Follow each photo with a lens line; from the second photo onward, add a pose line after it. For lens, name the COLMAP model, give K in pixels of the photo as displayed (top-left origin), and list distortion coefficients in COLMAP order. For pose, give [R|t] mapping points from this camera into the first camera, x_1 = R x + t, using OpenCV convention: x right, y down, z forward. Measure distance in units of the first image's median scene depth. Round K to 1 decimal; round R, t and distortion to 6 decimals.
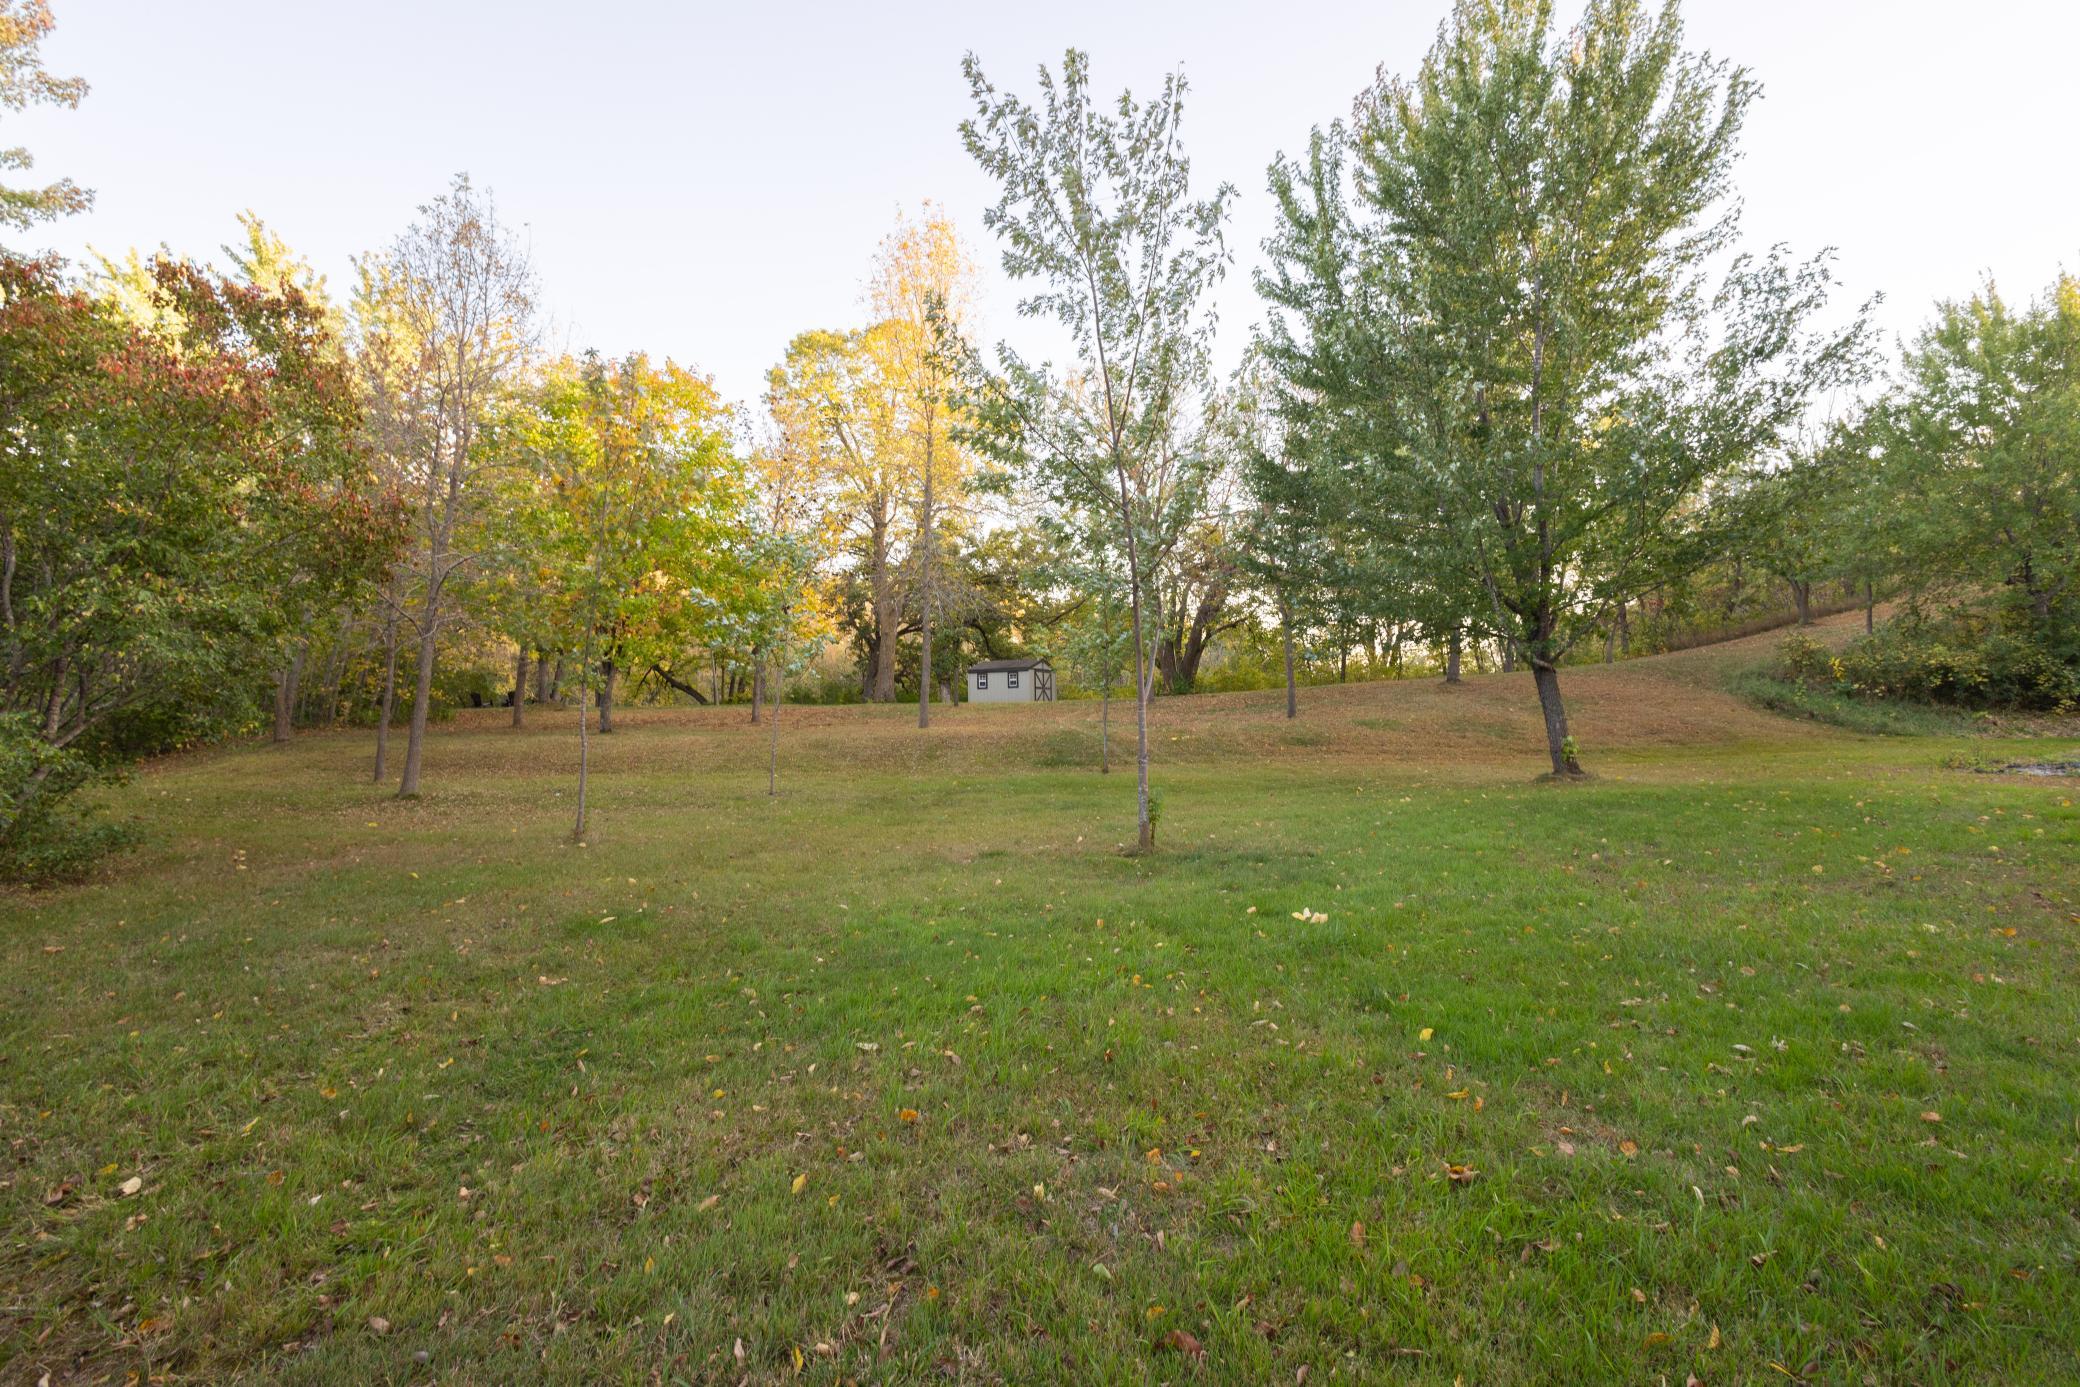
lens RADIAL K [[925.8, 0, 1042.2], [0, 925.8, 697.9], [0, 0, 1]] dist [0.002853, -0.000076]
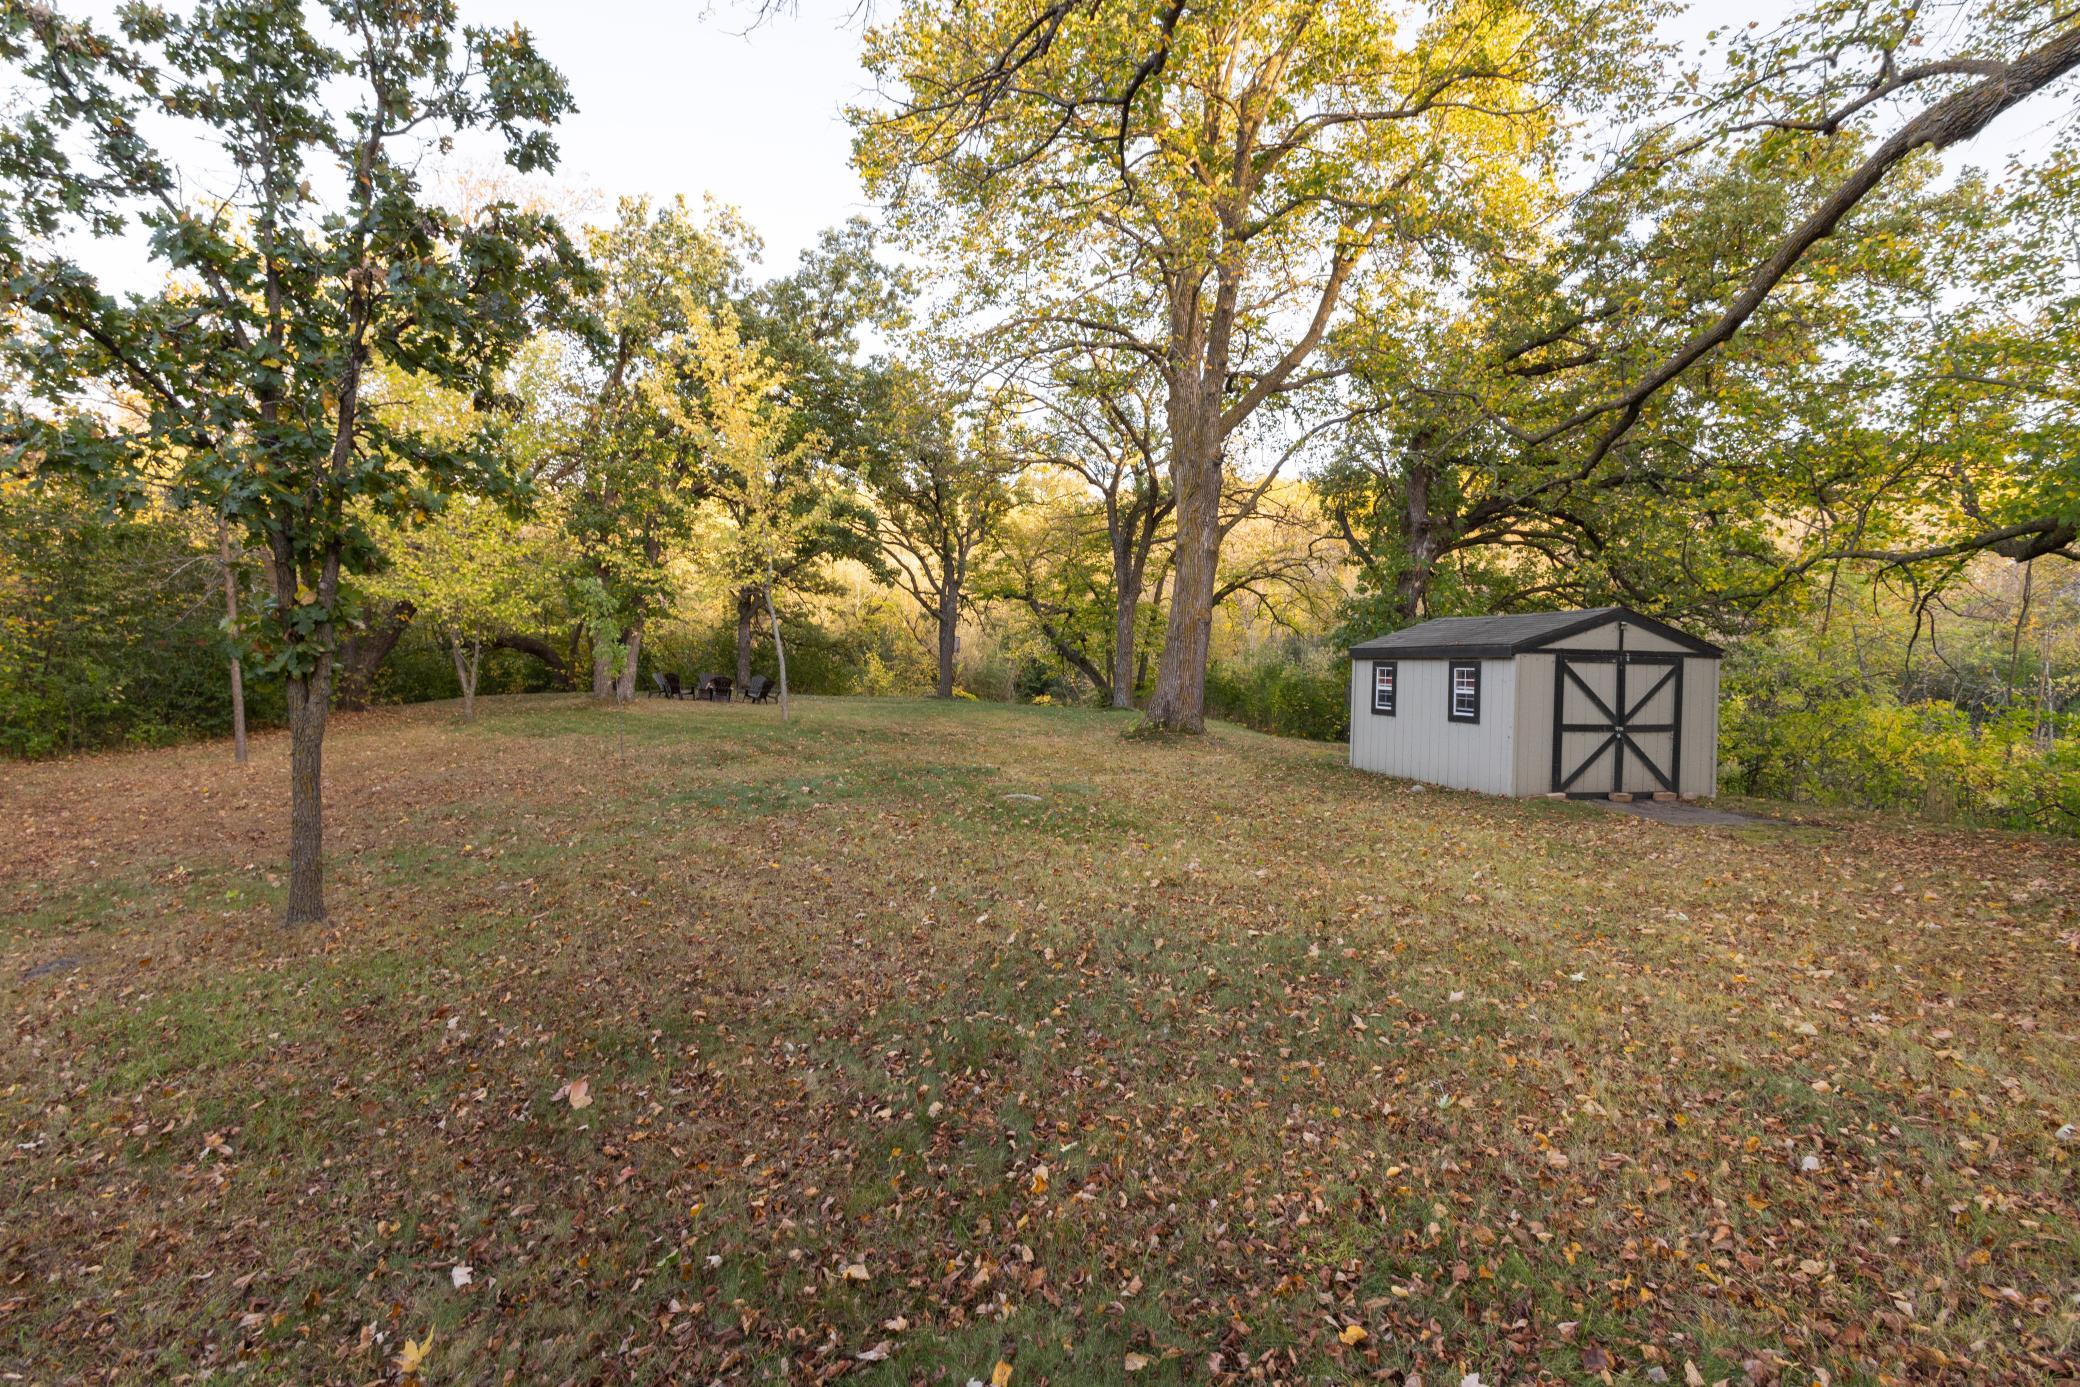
lens RADIAL K [[925.8, 0, 1033.3], [0, 925.8, 679.8], [0, 0, 1]] dist [0.002853, -0.000076]
pose [[0.645957, 0.041977, -0.762218, 0.087905], [-0.010978, 0.998895, 0.045707, -0.032824], [0.763295, -0.021157, 0.645704, 0.728358]]
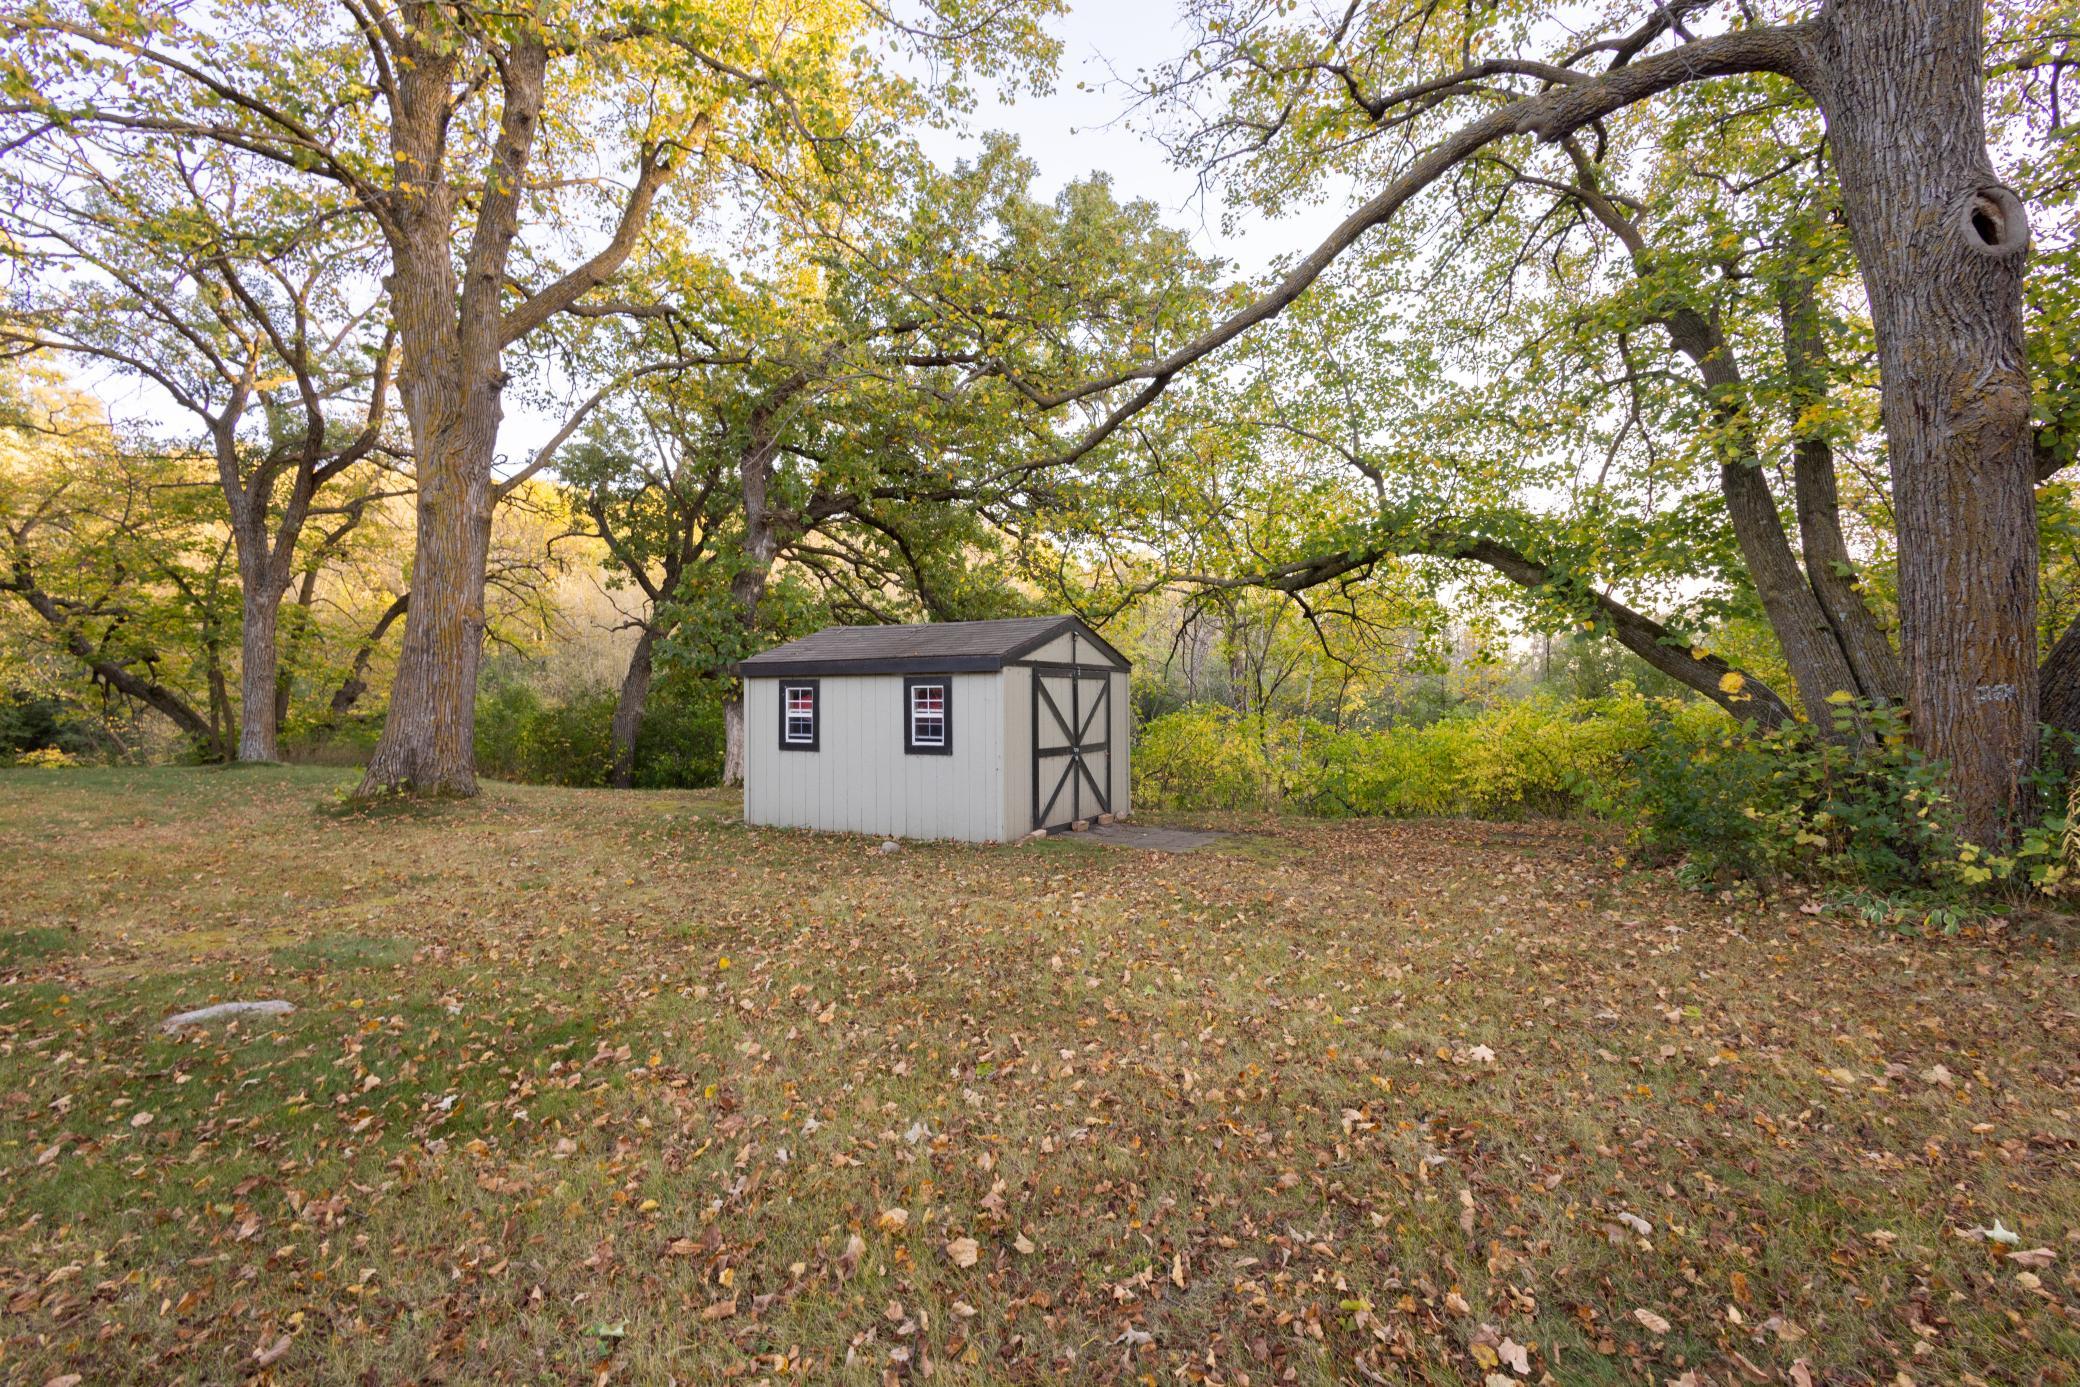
lens RADIAL K [[925.8, 0, 1038.9], [0, 925.8, 696.8], [0, 0, 1]] dist [0.002853, -0.000076]
pose [[0.999630, 0.012921, -0.023940, -0.001970], [-0.012358, 0.999647, 0.023513, -0.028209], [0.024236, -0.023208, 0.999437, 0.783355]]
